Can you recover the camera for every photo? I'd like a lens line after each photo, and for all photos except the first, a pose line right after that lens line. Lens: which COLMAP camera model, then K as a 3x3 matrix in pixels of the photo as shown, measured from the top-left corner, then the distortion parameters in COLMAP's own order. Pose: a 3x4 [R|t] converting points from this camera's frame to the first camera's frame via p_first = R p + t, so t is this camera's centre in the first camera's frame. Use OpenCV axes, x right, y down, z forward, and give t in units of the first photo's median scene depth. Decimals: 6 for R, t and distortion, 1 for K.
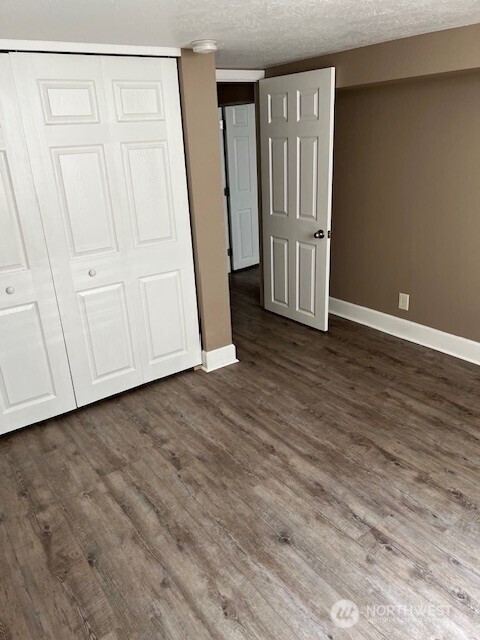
lens RADIAL K [[480.7, 0, 240.0], [0, 480.7, 320.0], [0, 0, 1]] dist [0.076705, -0.084236]
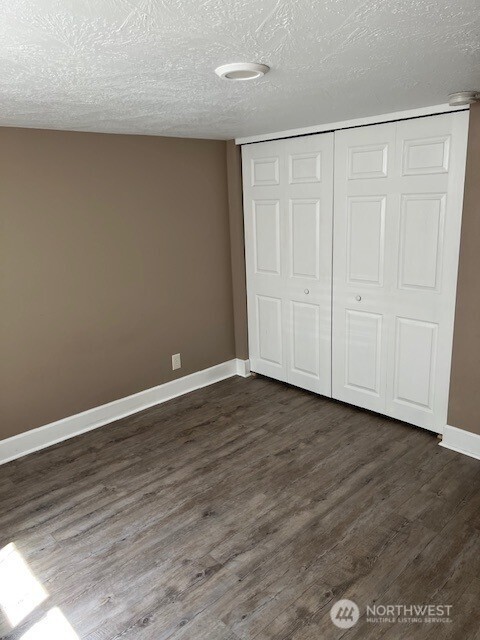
lens RADIAL K [[495.1, 0, 240.0], [0, 495.1, 320.0], [0, 0, 1]] dist [0.025167, -0.006111]
pose [[0.127356, 0.288559, -0.948954, 0.992452], [-0.333786, 0.913411, 0.232954, -0.277720], [0.934006, 0.287079, 0.212645, 0.568392]]
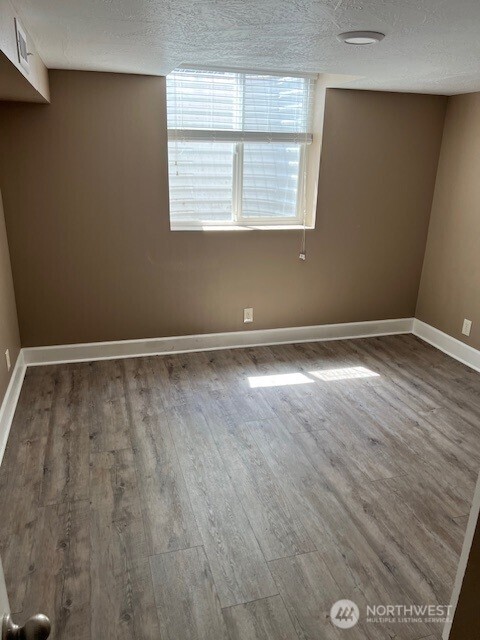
lens RADIAL K [[480.7, 0, 240.0], [0, 480.7, 320.0], [0, 0, 1]] dist [0.076705, -0.084236]
pose [[-0.941779, -0.094744, 0.322609, 0.031131], [0.135159, 0.771870, 0.621247, -0.637741], [-0.307872, 0.628681, -0.714126, 1.623726]]
